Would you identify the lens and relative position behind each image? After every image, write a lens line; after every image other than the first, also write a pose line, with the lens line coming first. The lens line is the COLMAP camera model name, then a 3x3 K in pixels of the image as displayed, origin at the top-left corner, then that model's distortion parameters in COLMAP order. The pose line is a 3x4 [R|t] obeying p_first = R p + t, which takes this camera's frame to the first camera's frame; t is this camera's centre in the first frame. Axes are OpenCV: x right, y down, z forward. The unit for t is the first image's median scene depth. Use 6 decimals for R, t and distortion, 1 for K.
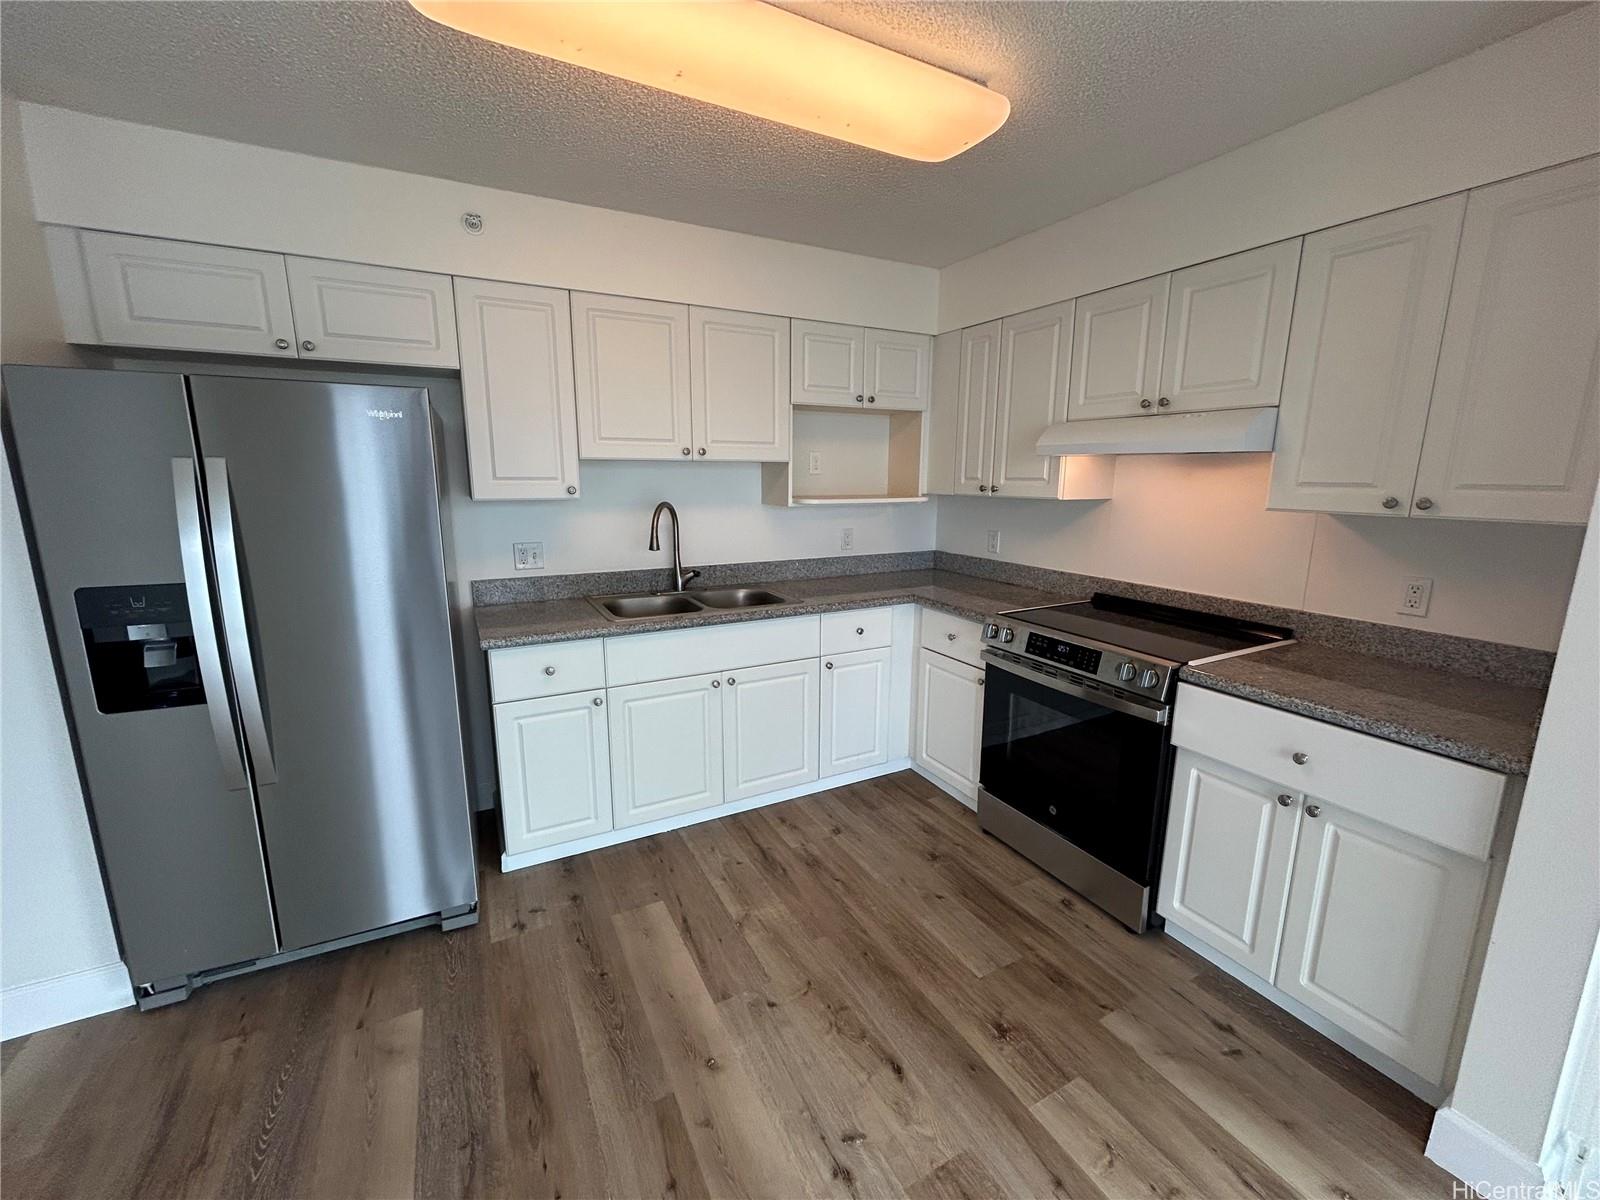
lens RADIAL K [[647.9, 0, 803.0], [0, 647.9, 601.9], [0, 0, 1]] dist [0.003028, -0.000025]
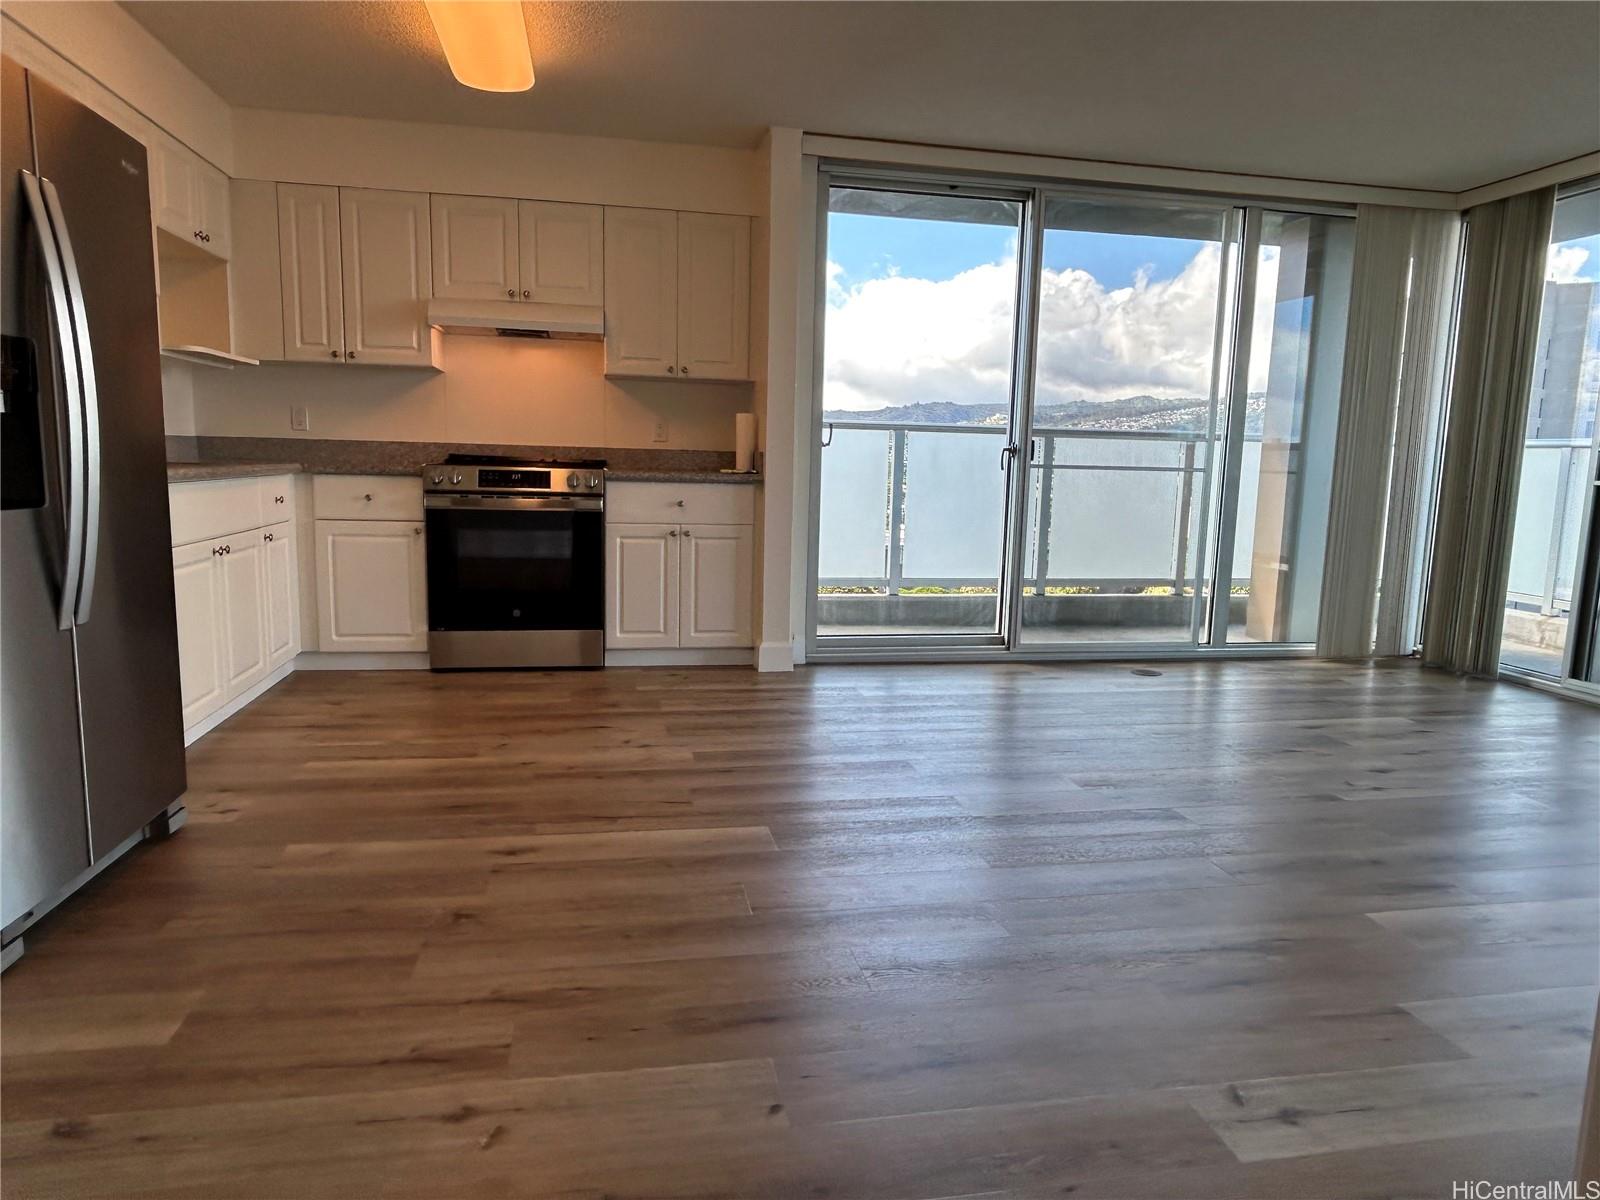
lens RADIAL K [[1009.7, 0, 805.4], [0, 1009.7, 602.0], [0, 0, 1]] dist [-0.007076, -0.002792]
pose [[0.292500, -0.131526, 0.947177, -1.145133], [0.159875, 0.983281, 0.087168, 0.198050], [-0.942806, 0.125933, 0.308637, -0.105978]]
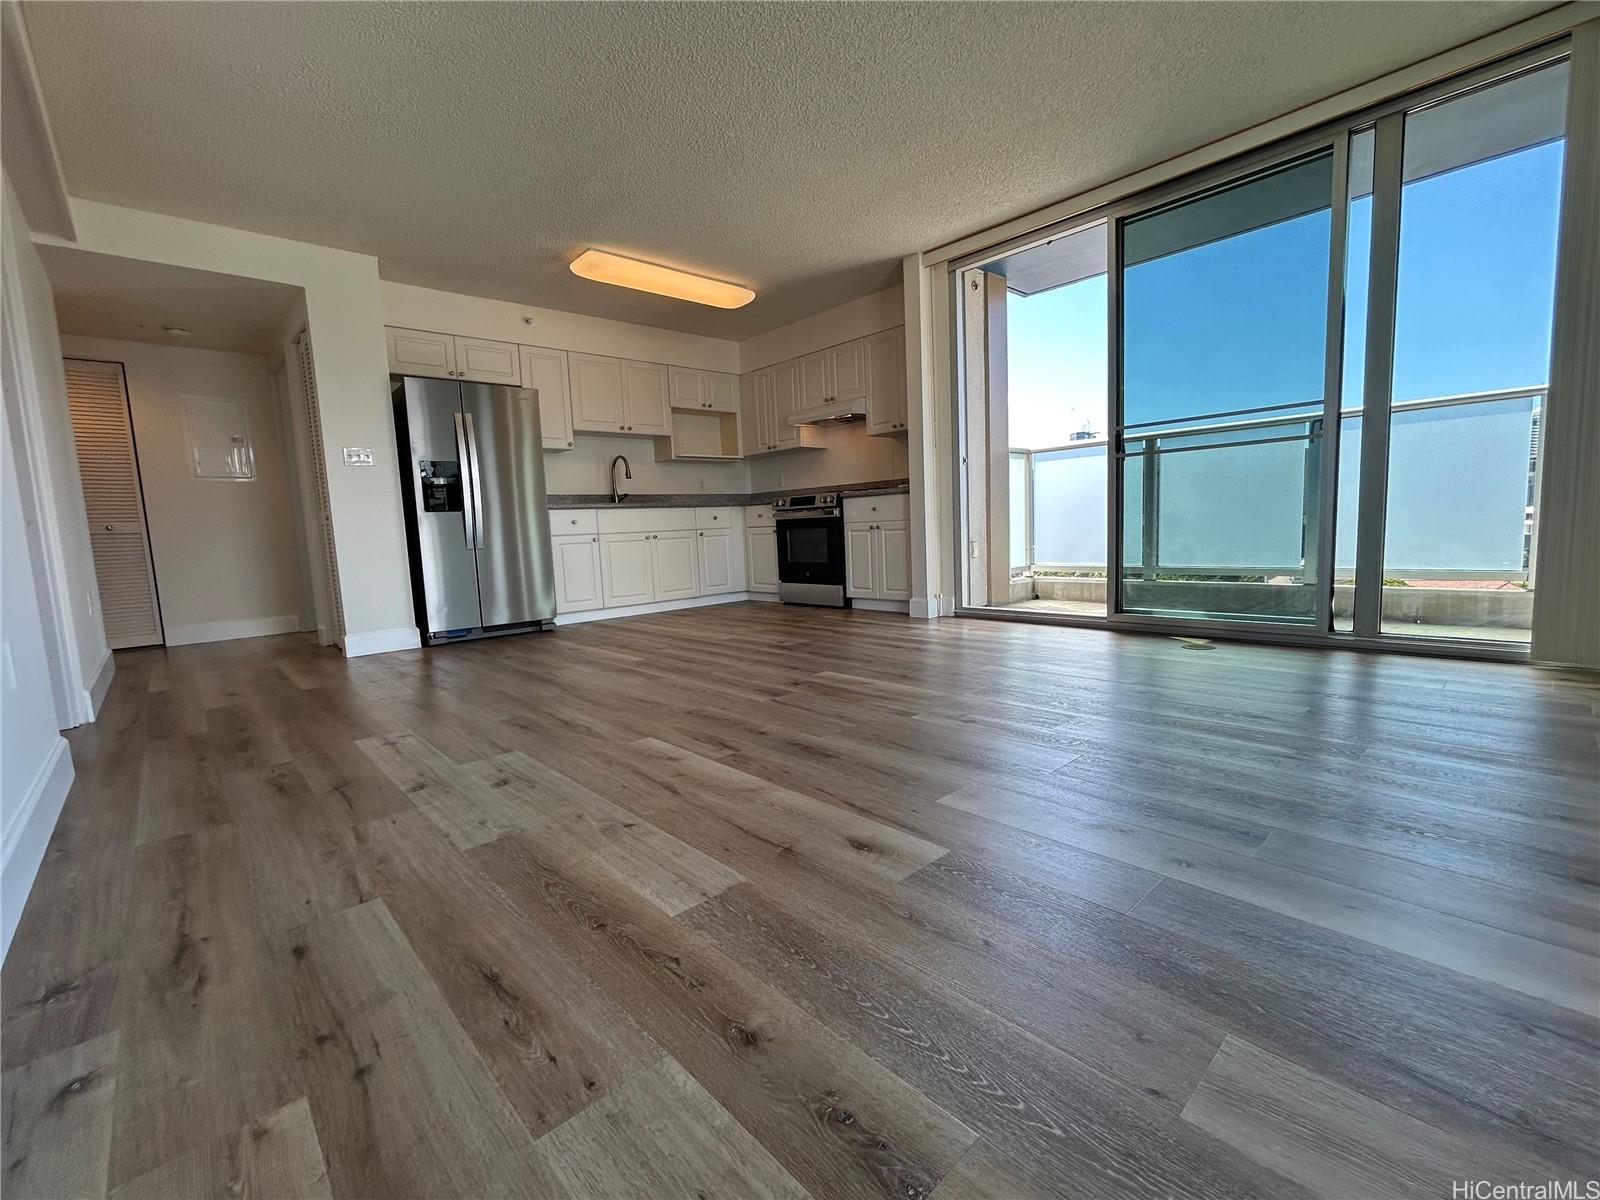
lens RADIAL K [[685.7, 0, 801.9], [0, 685.7, 596.4], [0, 0, 1]] dist [0.002390, 0.000288]
pose [[0.965326, -0.073780, 0.250405, -0.219720], [0.097577, 0.991679, -0.083972, 0.536859], [-0.242126, 0.105494, 0.964493, -1.175442]]
